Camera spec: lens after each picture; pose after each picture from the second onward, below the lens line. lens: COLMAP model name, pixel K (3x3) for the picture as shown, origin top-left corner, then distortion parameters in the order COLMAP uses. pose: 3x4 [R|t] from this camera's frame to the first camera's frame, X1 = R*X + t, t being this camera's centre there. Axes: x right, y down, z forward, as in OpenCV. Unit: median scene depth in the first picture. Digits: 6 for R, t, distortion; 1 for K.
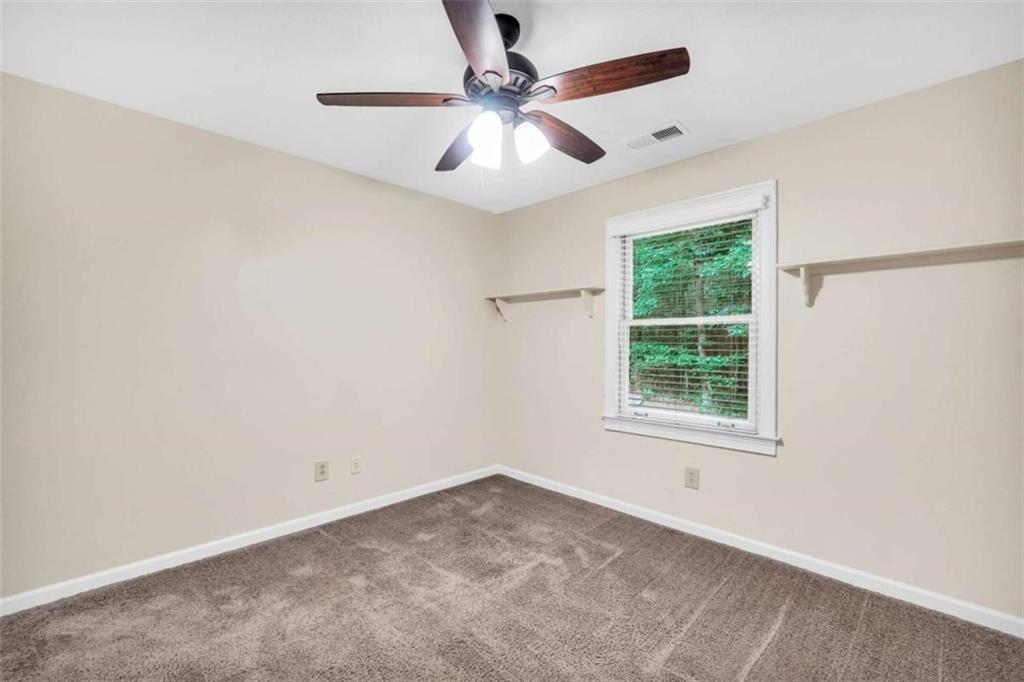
lens RADIAL K [[418.2, 0, 513.2], [0, 418.2, 338.2], [0, 0, 1]] dist [0.000132, 0.000177]
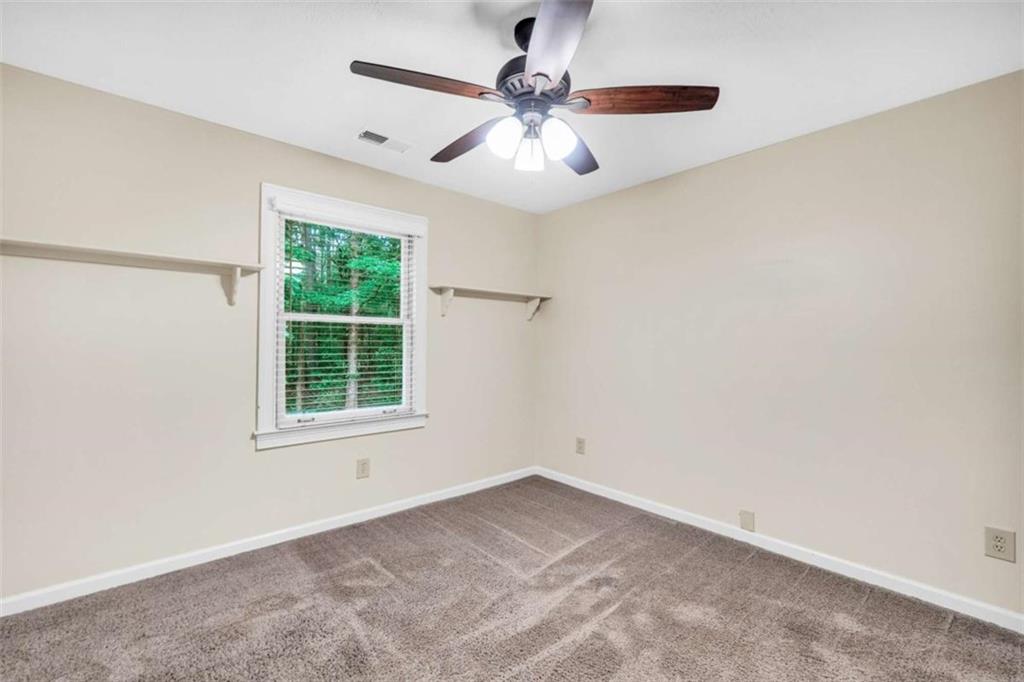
lens RADIAL K [[402.4, 0, 512.0], [0, 402.4, 341.0], [0, 0, 1]] dist [-0.015313, 0.000049]
pose [[0.125331, 0.002923, 0.992111, -0.558137], [-0.020996, 0.999780, -0.000293, 0.003975], [-0.991893, -0.020794, 0.125365, 0.524668]]
